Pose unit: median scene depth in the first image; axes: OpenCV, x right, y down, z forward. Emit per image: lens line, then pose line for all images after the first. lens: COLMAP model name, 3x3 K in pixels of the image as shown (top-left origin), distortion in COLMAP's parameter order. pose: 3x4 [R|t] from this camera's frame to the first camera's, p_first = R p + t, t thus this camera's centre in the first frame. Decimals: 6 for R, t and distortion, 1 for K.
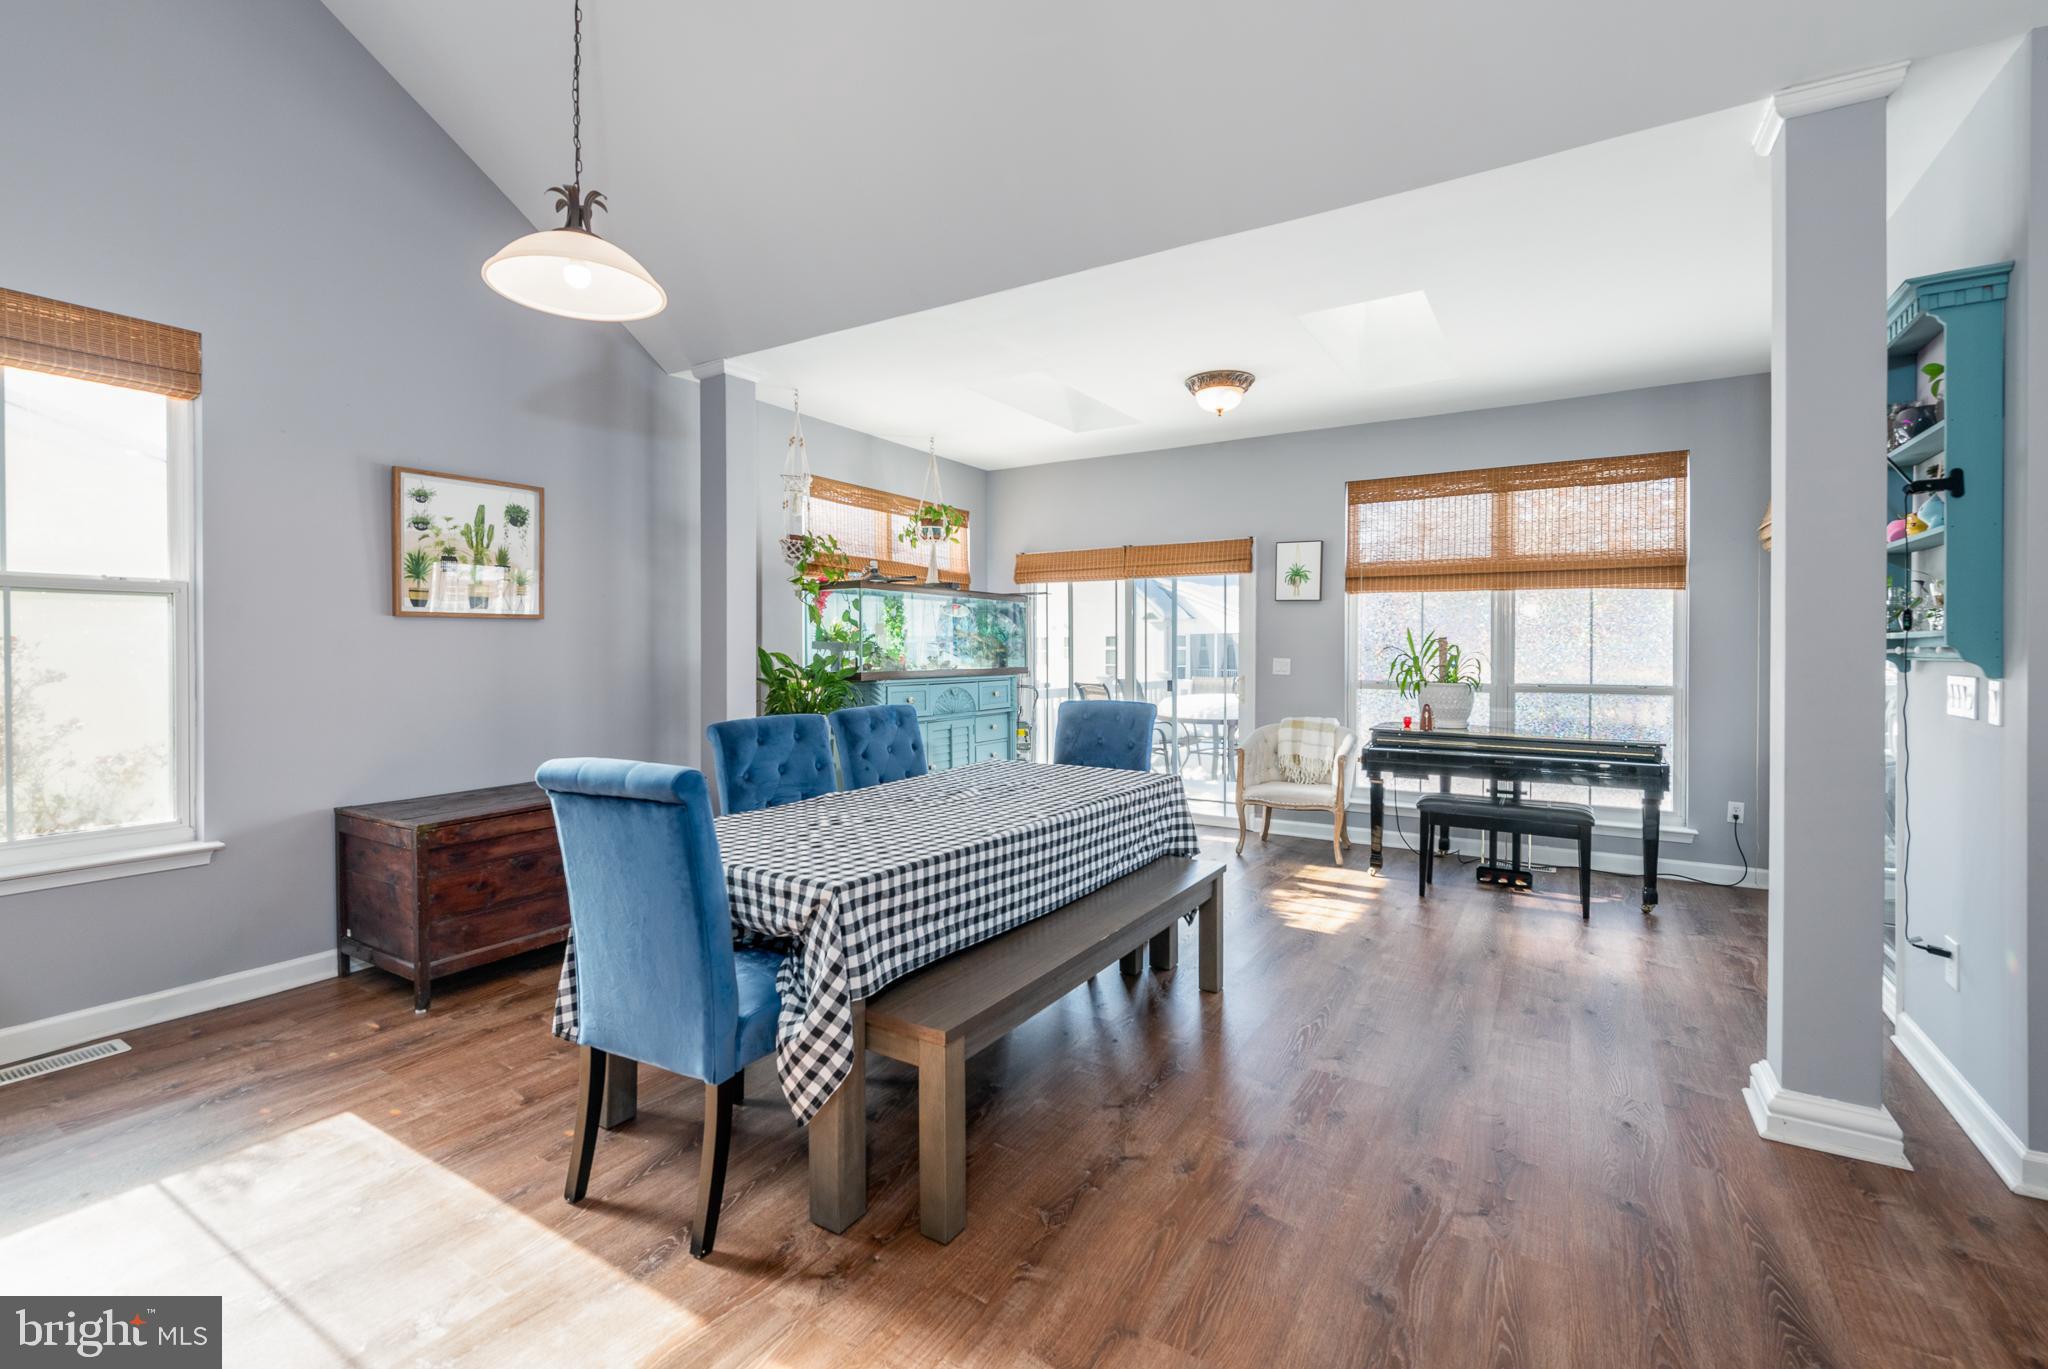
lens RADIAL K [[885.1, 0, 1017.0], [0, 885.1, 659.7], [0, 0, 1]] dist [0.001073, -0.000078]
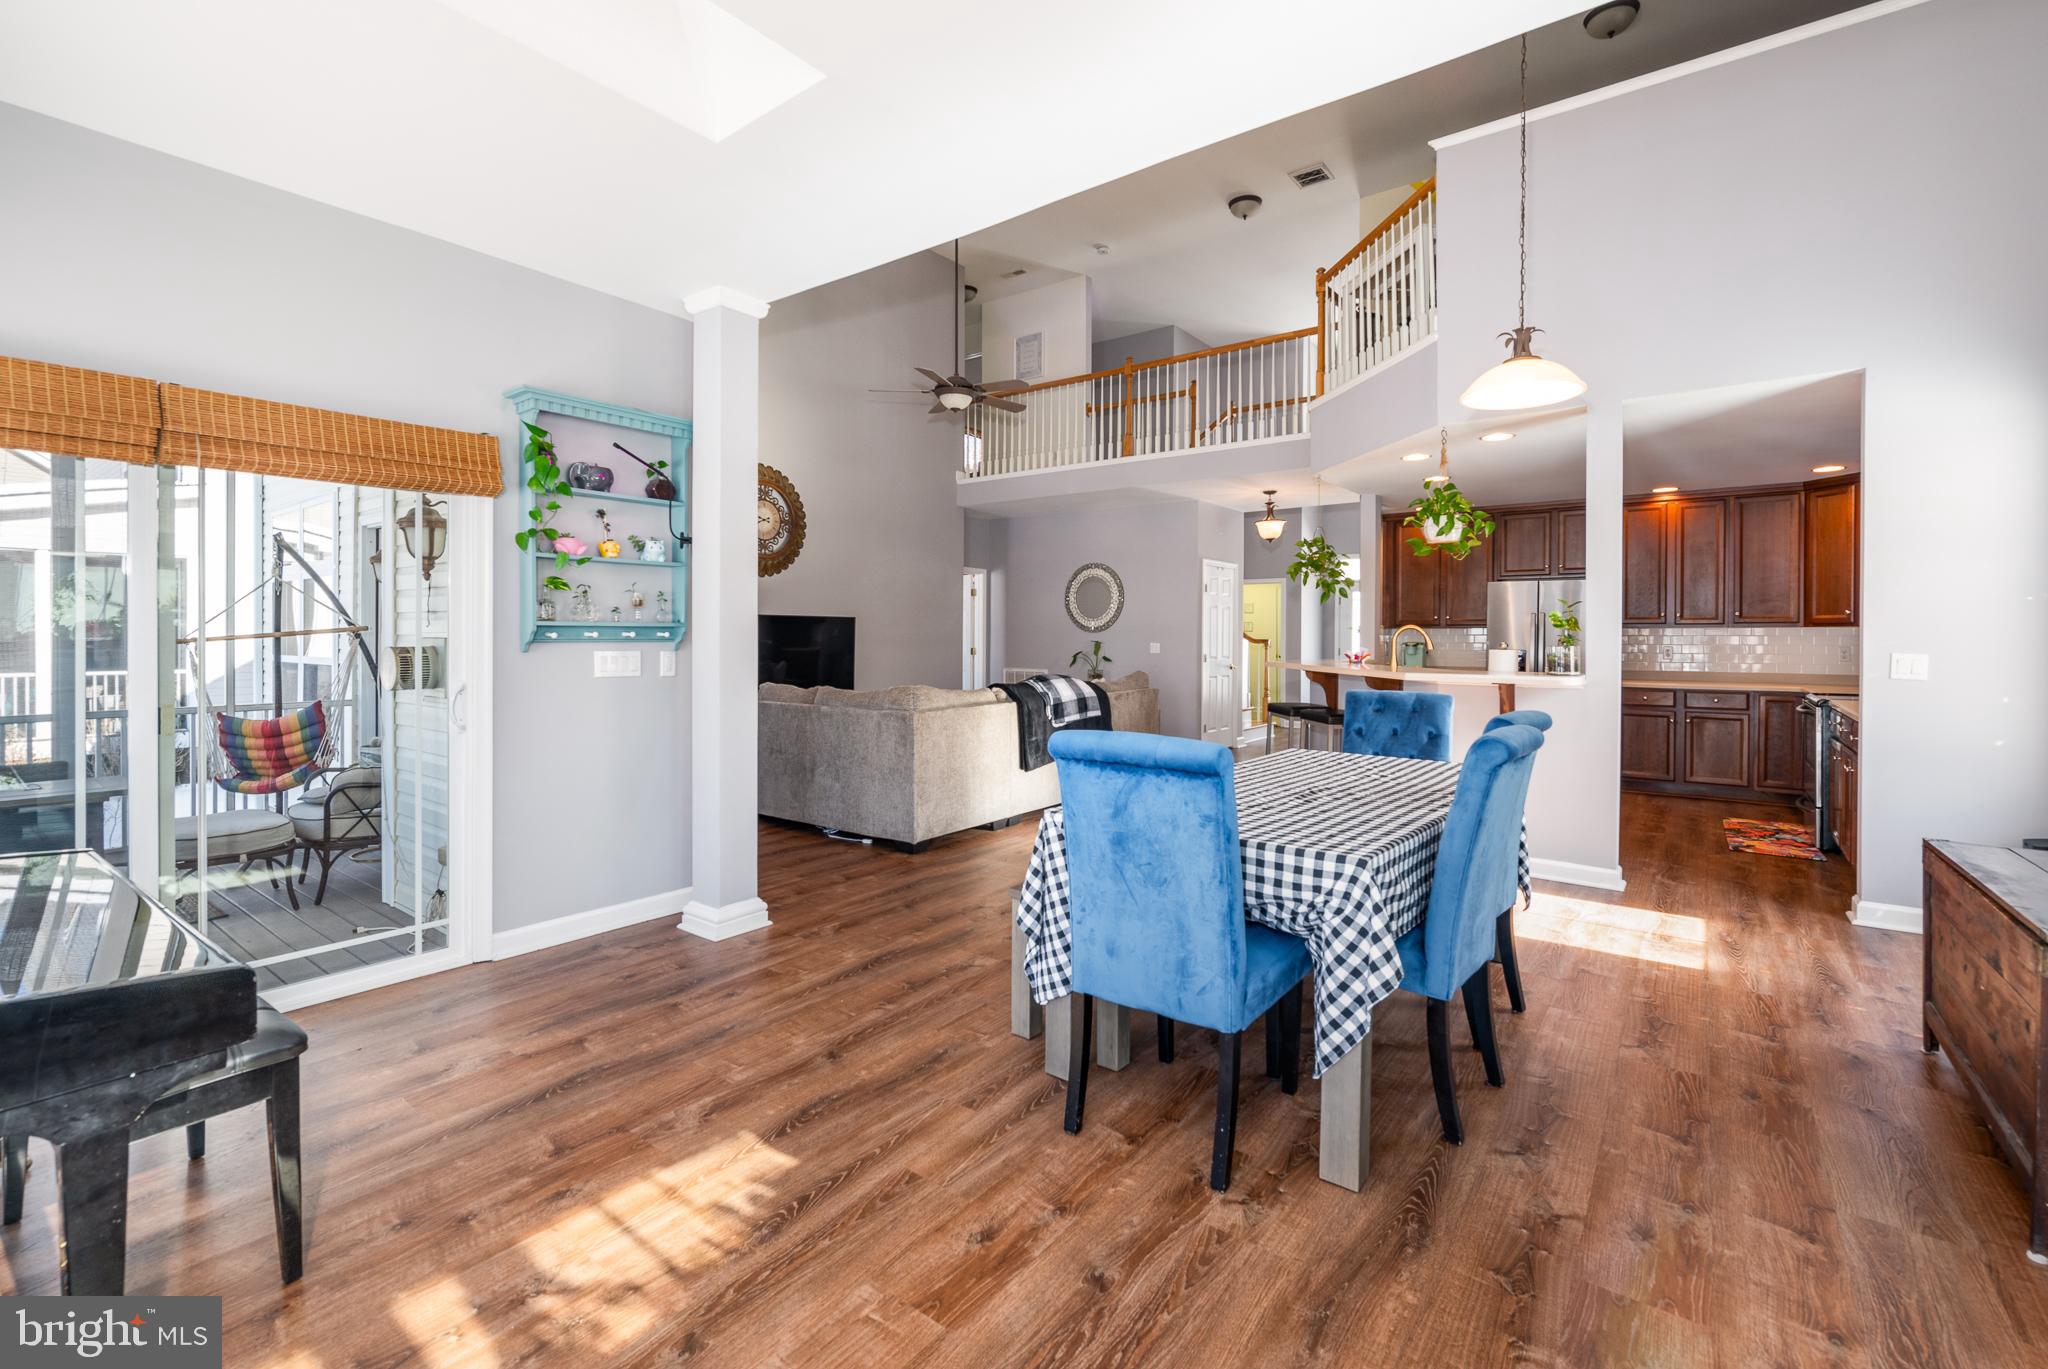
lens RADIAL K [[892.4, 0, 1020.2], [0, 892.4, 632.2], [0, 0, 1]] dist [0.000400, 0.000115]
pose [[-0.995887, -0.006711, 0.090351, 0.128233], [-0.005836, 0.999934, 0.009941, -0.022788], [-0.090412, 0.009372, -0.995860, 1.585390]]
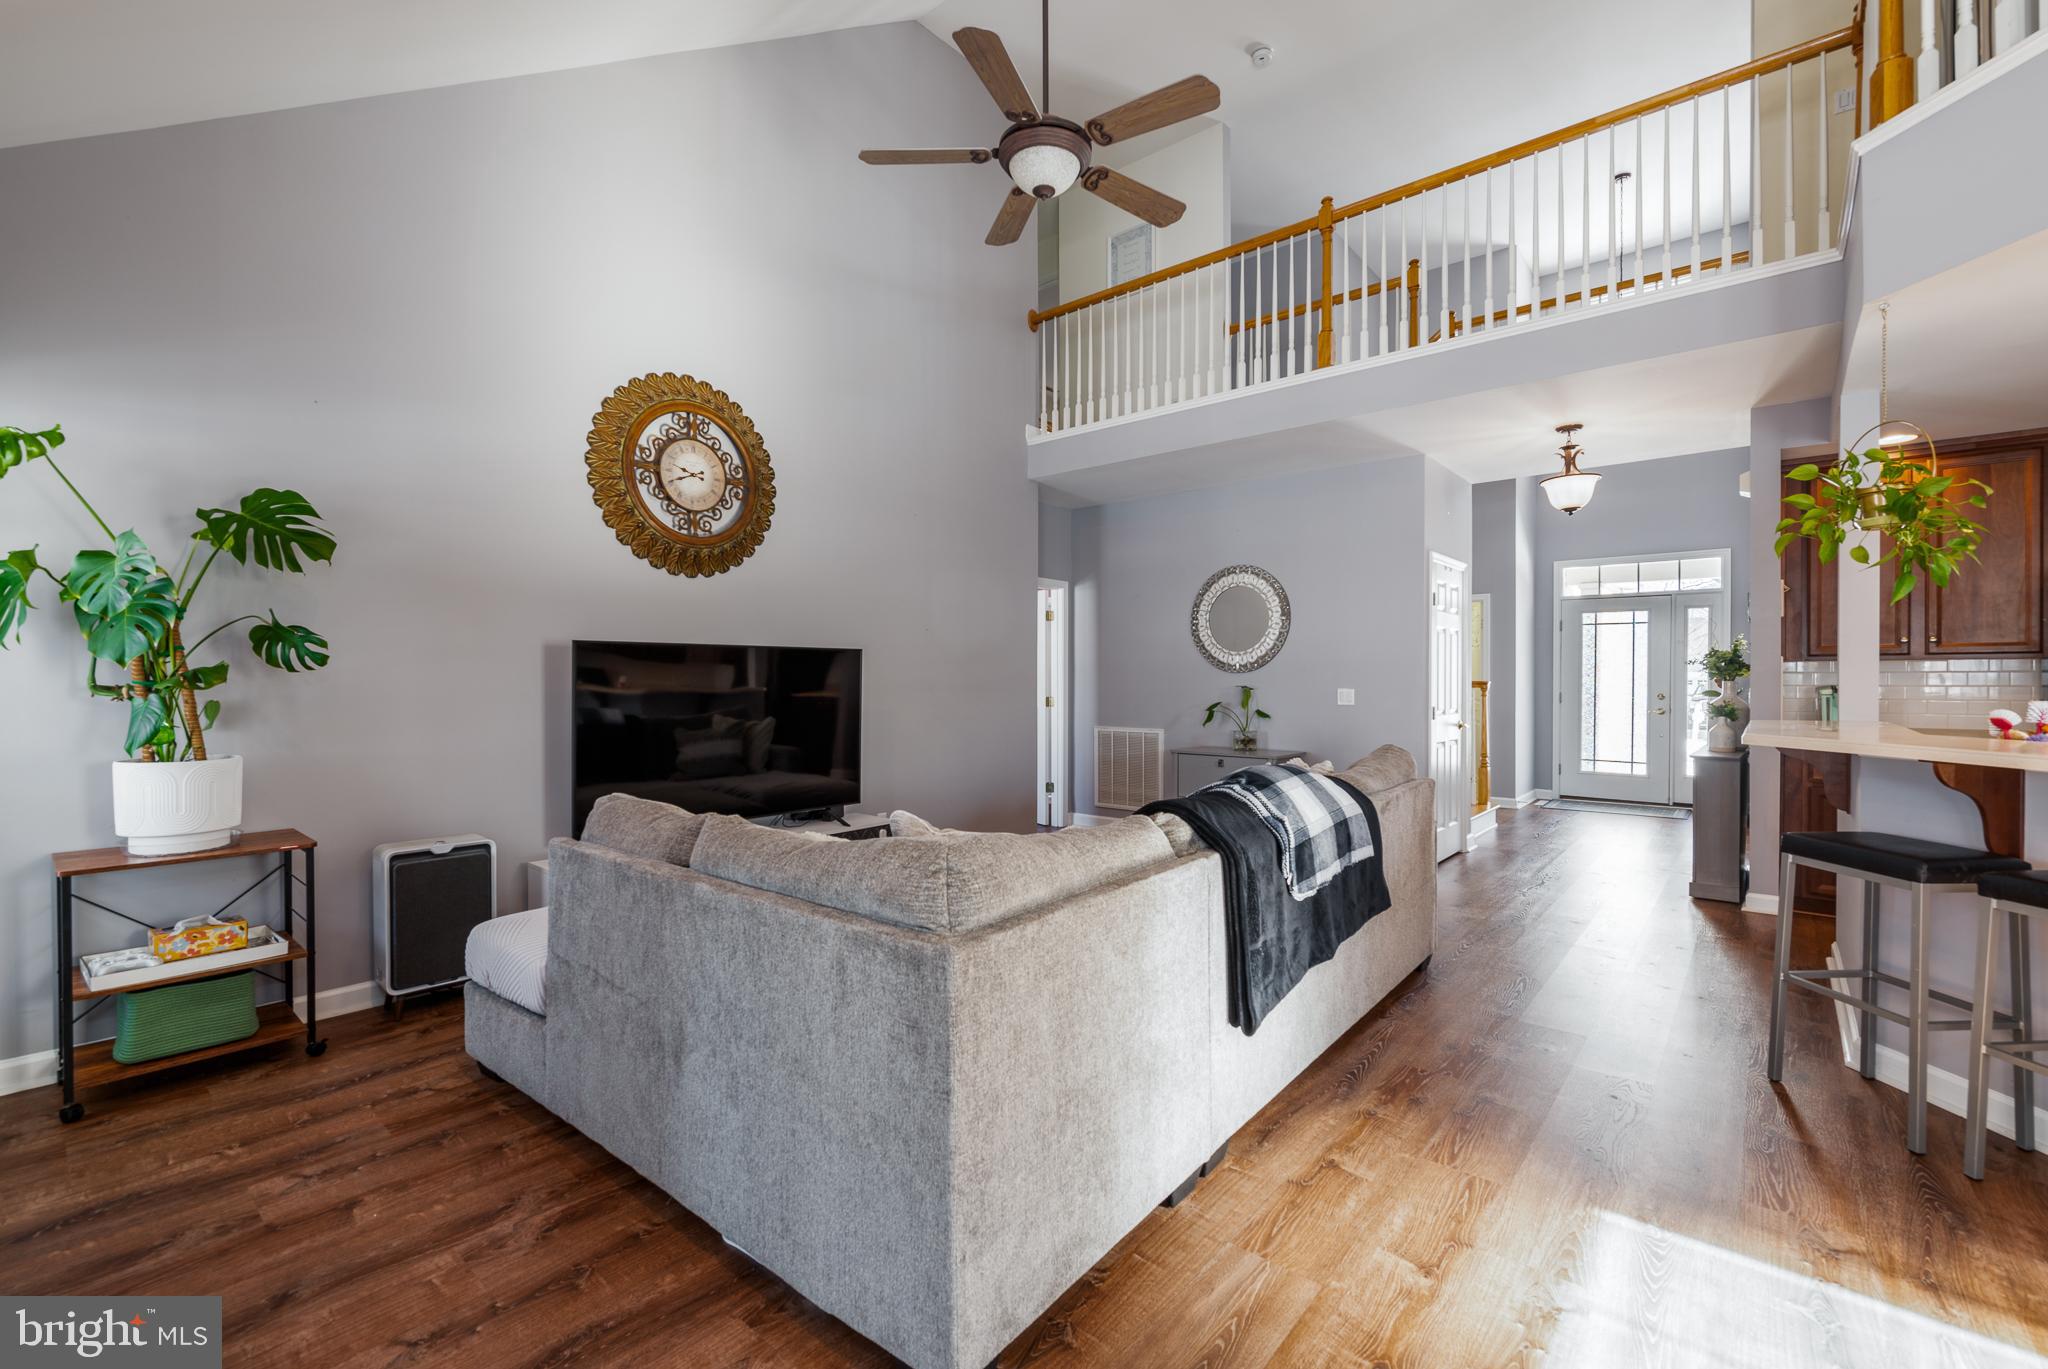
lens RADIAL K [[870.8, 0, 1018.7], [0, 870.8, 686.6], [0, 0, 1]] dist [-0.001531, -0.000332]
pose [[-0.988605, -0.001858, 0.150521, 0.319719], [0.001784, 0.999709, 0.024059, -0.011136], [-0.150522, 0.024053, -0.988314, 0.638153]]
